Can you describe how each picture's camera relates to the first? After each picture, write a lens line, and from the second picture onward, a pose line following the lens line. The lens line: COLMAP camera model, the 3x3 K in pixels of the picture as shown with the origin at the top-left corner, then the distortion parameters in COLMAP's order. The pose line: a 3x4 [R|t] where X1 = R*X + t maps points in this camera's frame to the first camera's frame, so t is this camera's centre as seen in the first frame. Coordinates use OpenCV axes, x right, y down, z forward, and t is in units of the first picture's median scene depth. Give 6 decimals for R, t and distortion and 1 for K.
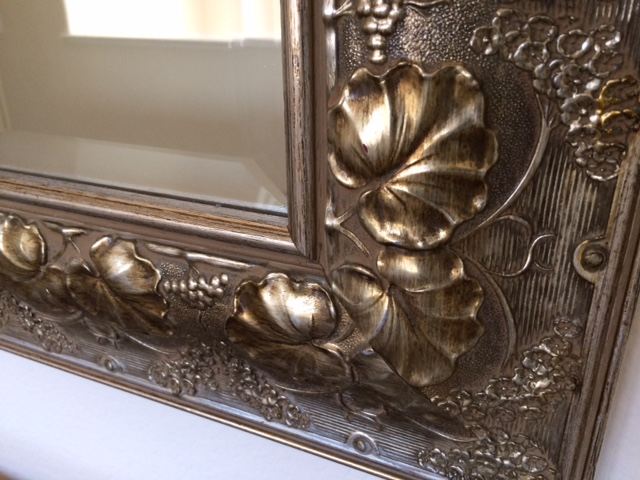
lens RADIAL K [[558.7, 0, 320.0], [0, 558.7, 240.0], [0, 0, 1]] dist [0.037563, -0.014117]
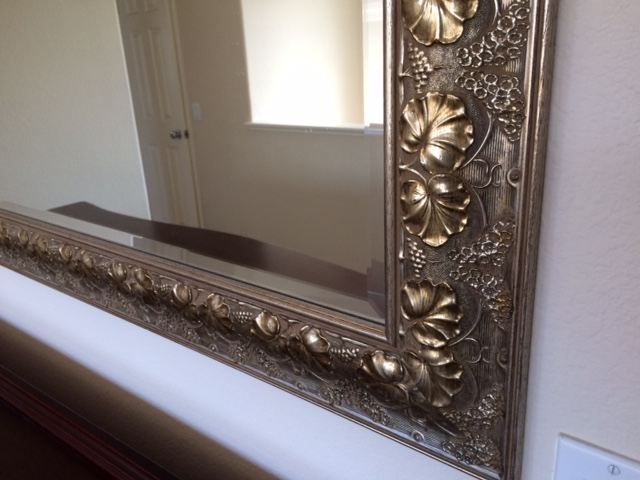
lens RADIAL K [[558.7, 0, 320.0], [0, 558.7, 240.0], [0, 0, 1]] dist [0.037563, -0.014117]
pose [[0.965550, 0.050229, -0.255325, 0.237867], [-0.076015, 0.992840, -0.092148, -0.153083], [0.248868, 0.108382, 0.962454, -1.262833]]
